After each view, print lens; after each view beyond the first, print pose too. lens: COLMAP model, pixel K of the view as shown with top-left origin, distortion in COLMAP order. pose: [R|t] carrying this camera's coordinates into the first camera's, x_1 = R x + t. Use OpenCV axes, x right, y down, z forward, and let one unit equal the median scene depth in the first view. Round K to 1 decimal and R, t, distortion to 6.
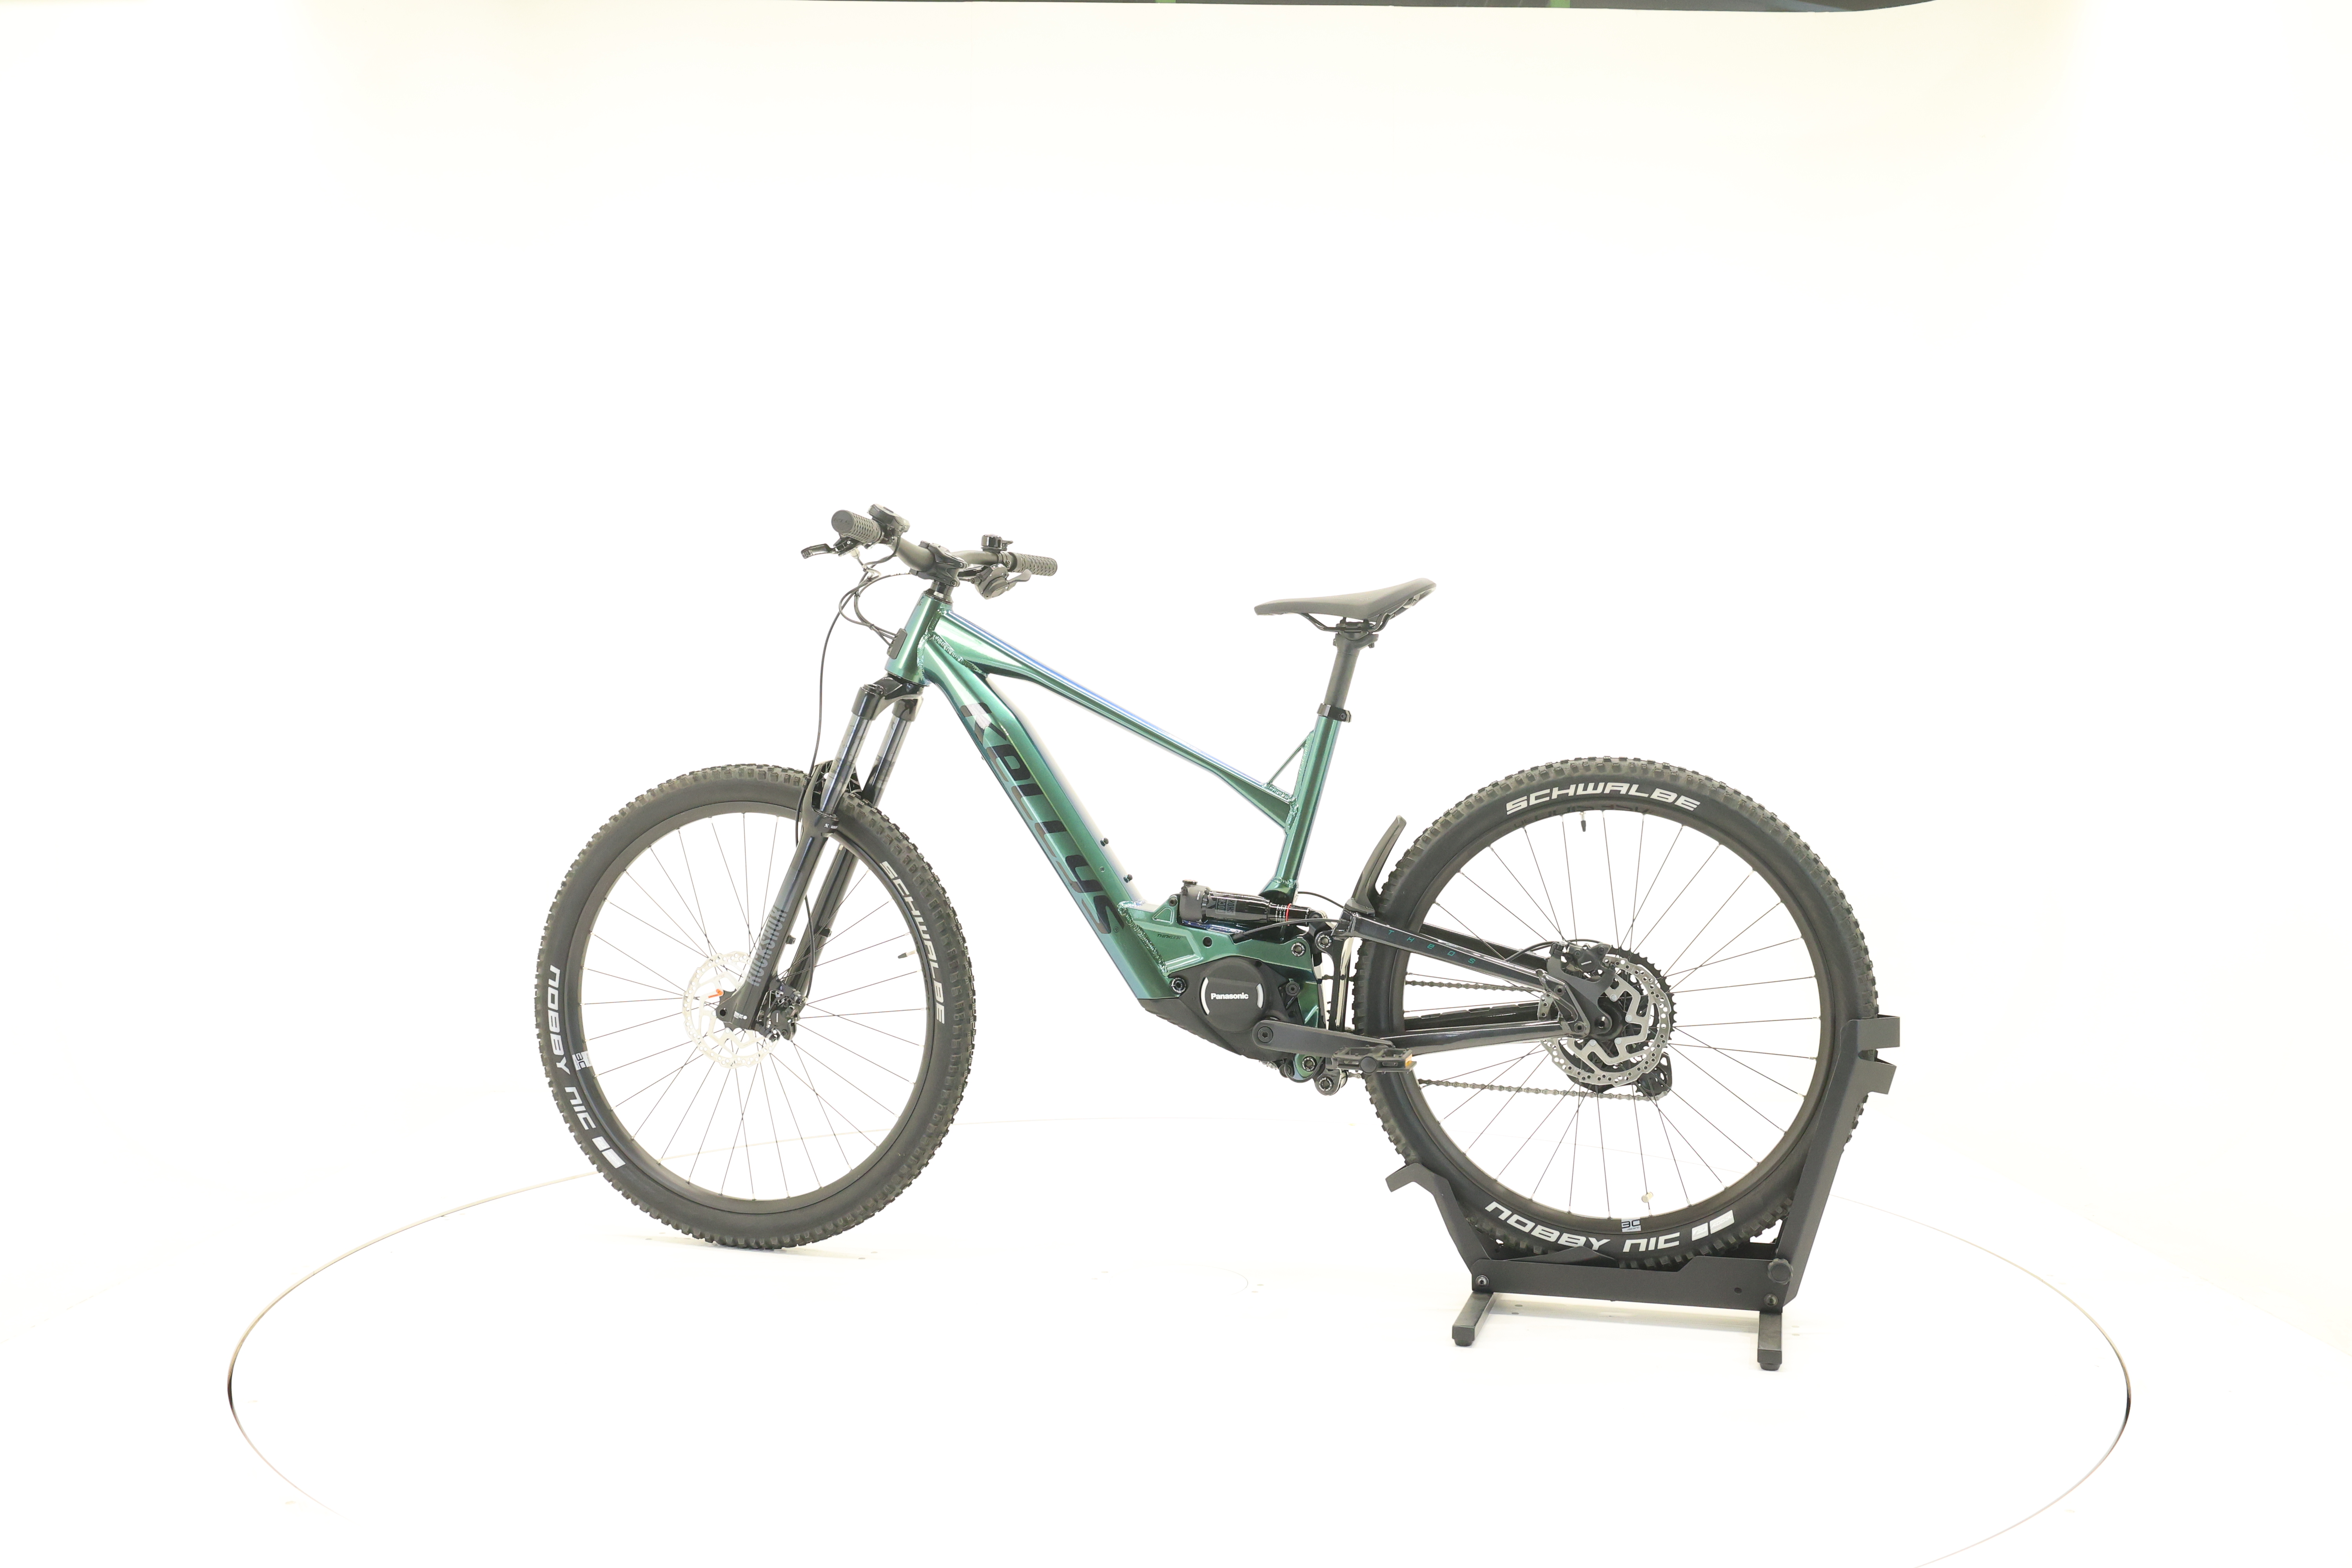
lens RADIAL K [[2048.9, 0, 1176.0], [0, 2048.9, 784.0], [0, 0, 1]] dist [-0.031225, -0.001725]
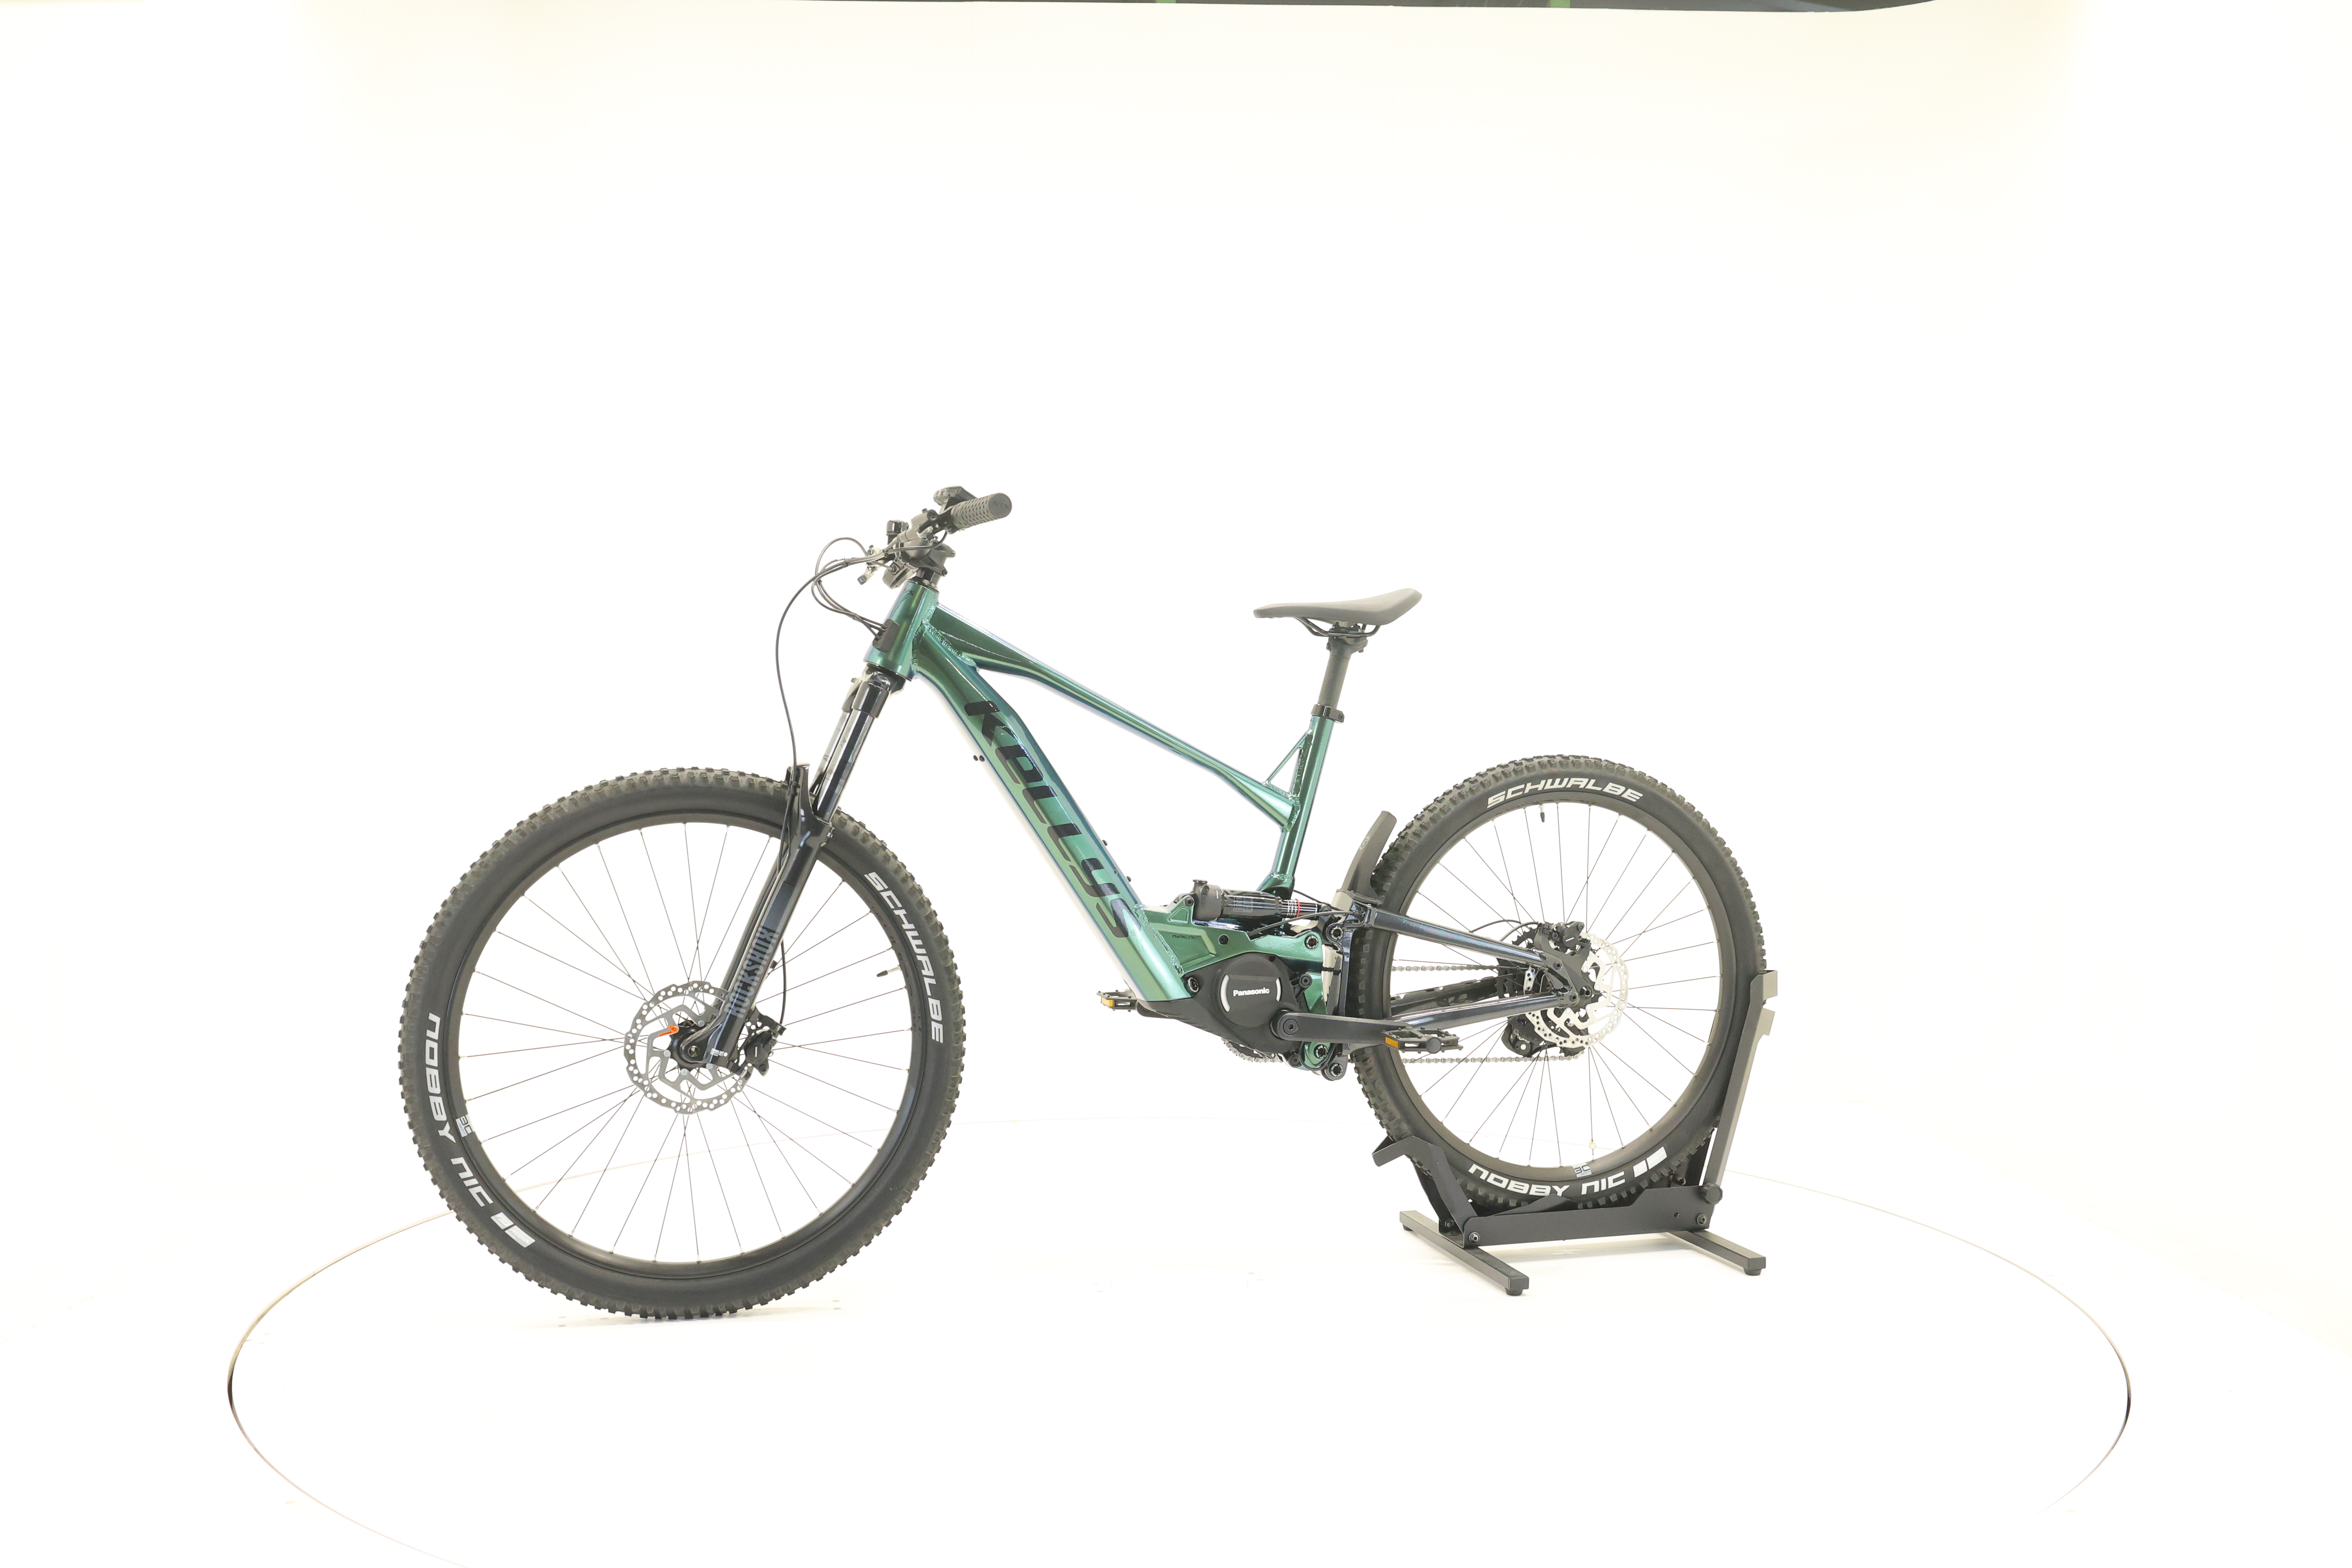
lens RADIAL K [[2048.9, 0, 1176.0], [0, 2048.9, 784.0], [0, 0, 1]] dist [-0.031225, -0.001725]
pose [[0.847141, -0.012601, 0.531218, -0.544915], [0.010347, 0.999920, 0.007220, -0.007400], [-0.531267, -0.000620, 0.847204, 0.158542]]
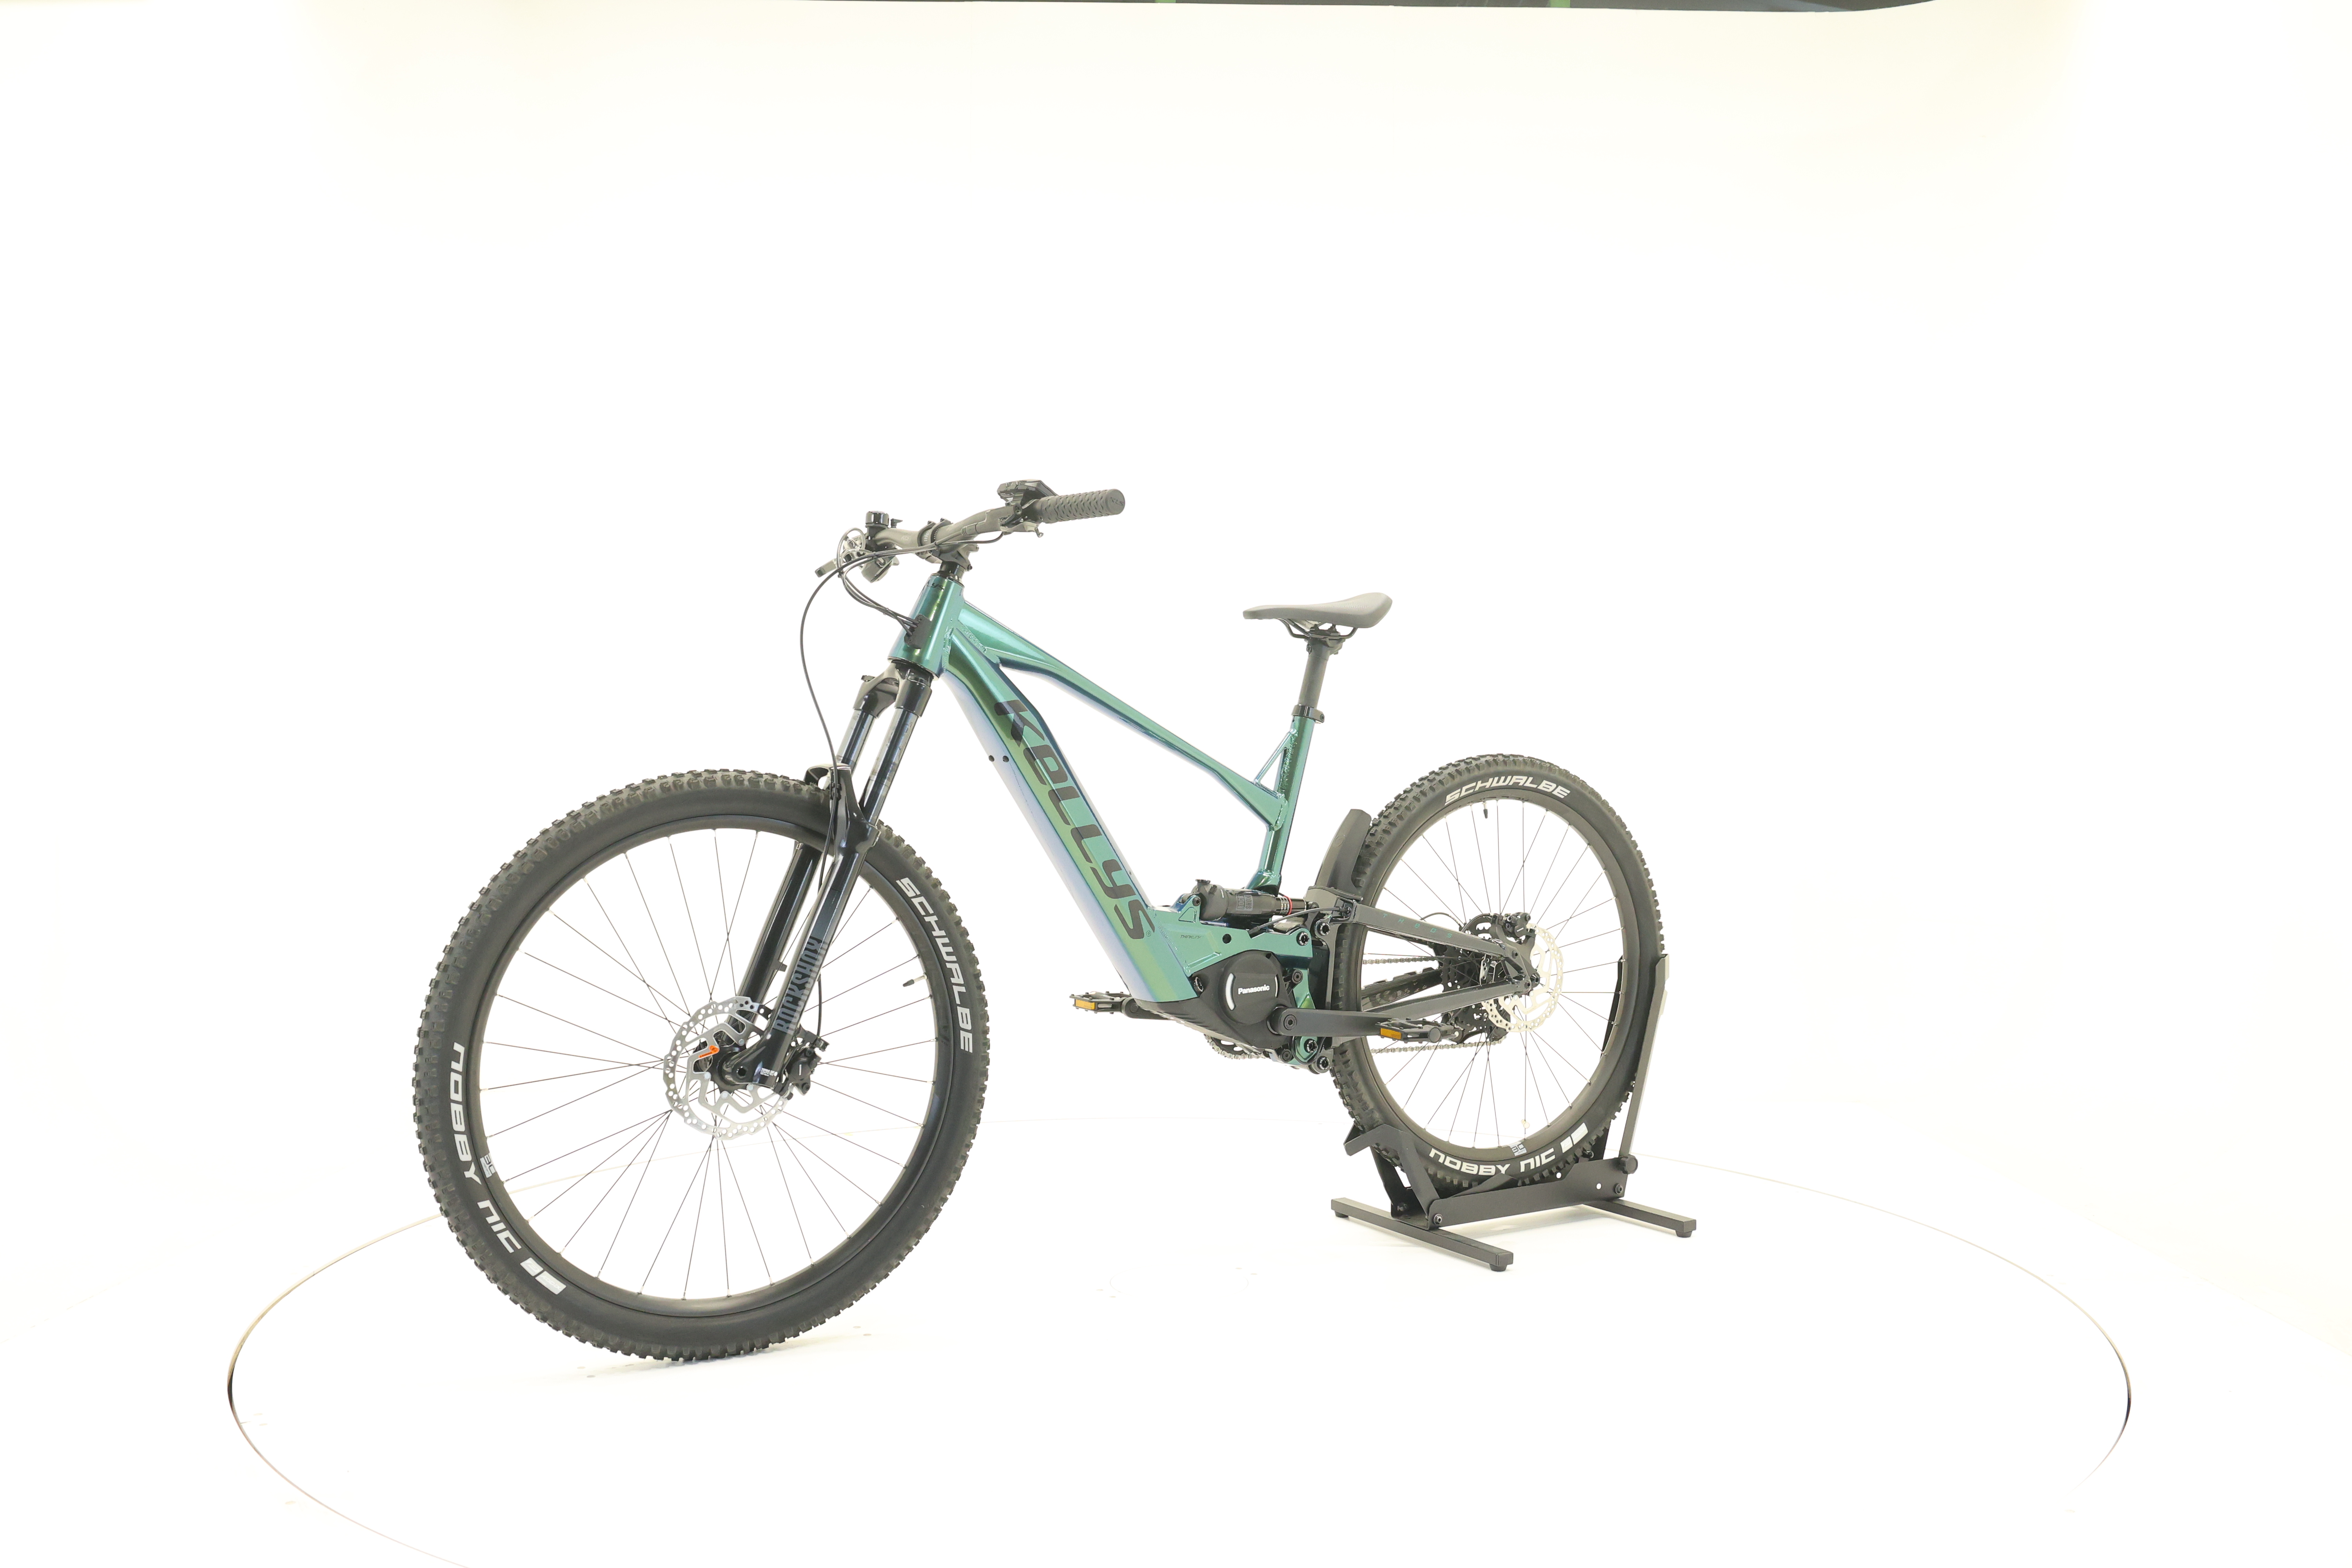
lens RADIAL K [[2048.9, 0, 1176.0], [0, 2048.9, 784.0], [0, 0, 1]] dist [-0.031225, -0.001725]
pose [[0.668135, -0.017659, 0.743831, -0.762916], [0.013898, 0.999840, 0.011252, -0.011544], [-0.743911, 0.002820, 0.668273, 0.342674]]
